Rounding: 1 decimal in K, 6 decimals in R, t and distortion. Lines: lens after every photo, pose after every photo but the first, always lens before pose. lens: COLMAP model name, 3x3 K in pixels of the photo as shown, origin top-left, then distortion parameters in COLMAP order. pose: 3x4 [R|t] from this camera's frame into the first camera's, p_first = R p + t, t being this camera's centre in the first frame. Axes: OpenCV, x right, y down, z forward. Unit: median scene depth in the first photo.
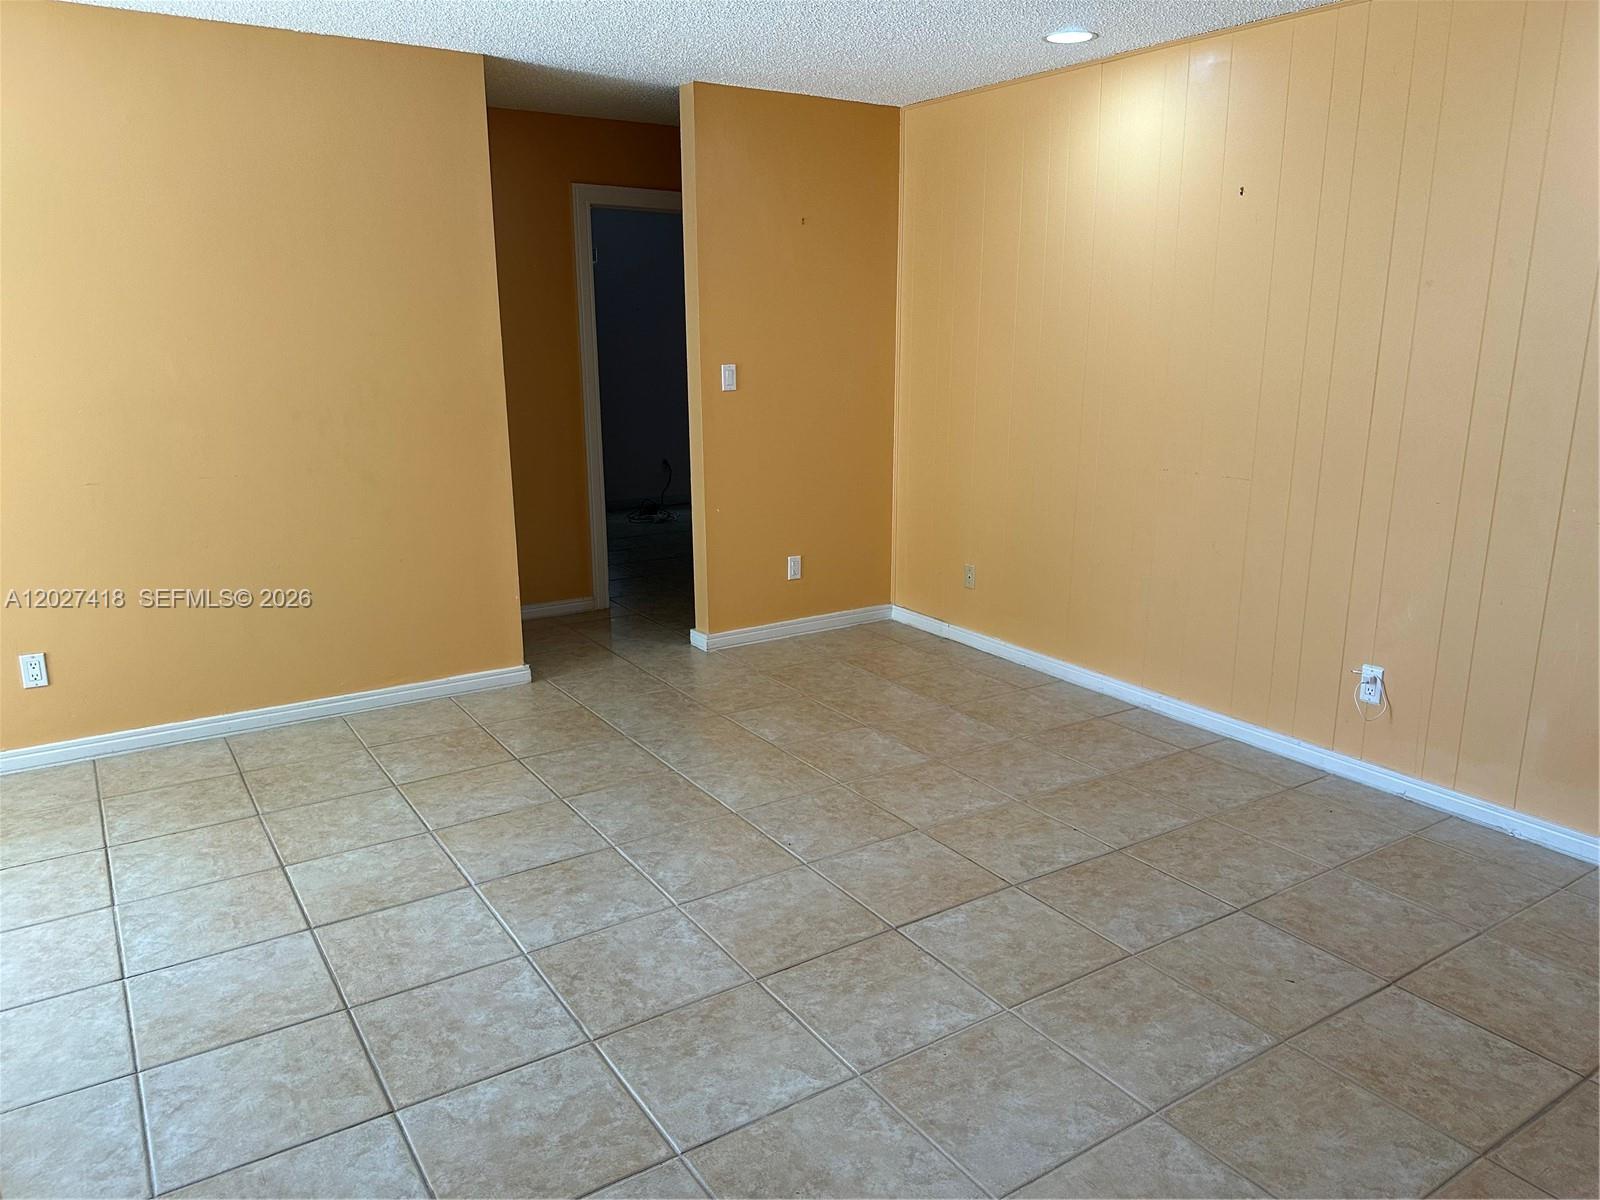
lens RADIAL K [[1116.1, 0, 803.8], [0, 1116.1, 601.8], [0, 0, 1]] dist [0.046294, -0.054223]
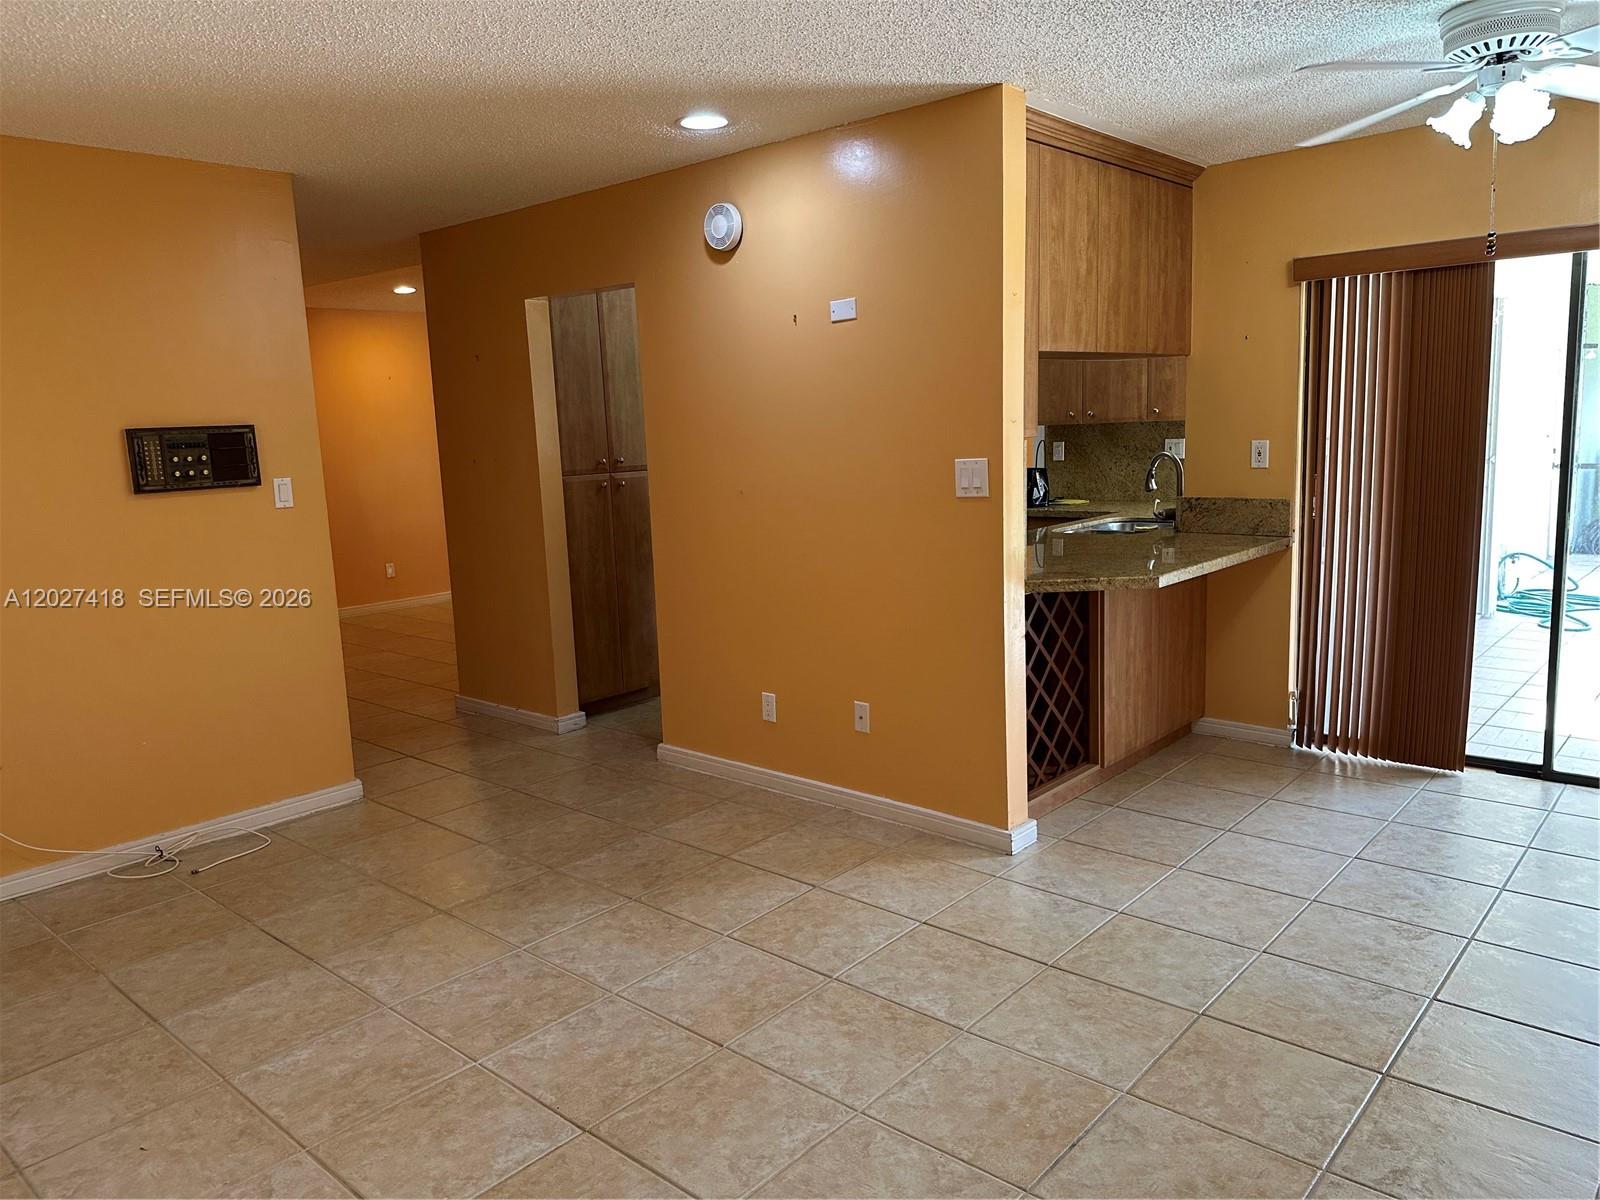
lens RADIAL K [[1116.1, 0, 798.9], [0, 1116.1, 599.4], [0, 0, 1]] dist [0.046294, -0.054223]
pose [[-0.962920, 0.079697, -0.257748, 0.124506], [-0.027176, 0.921859, 0.386572, -0.442902], [0.268416, 0.379242, -0.885510, 1.807063]]
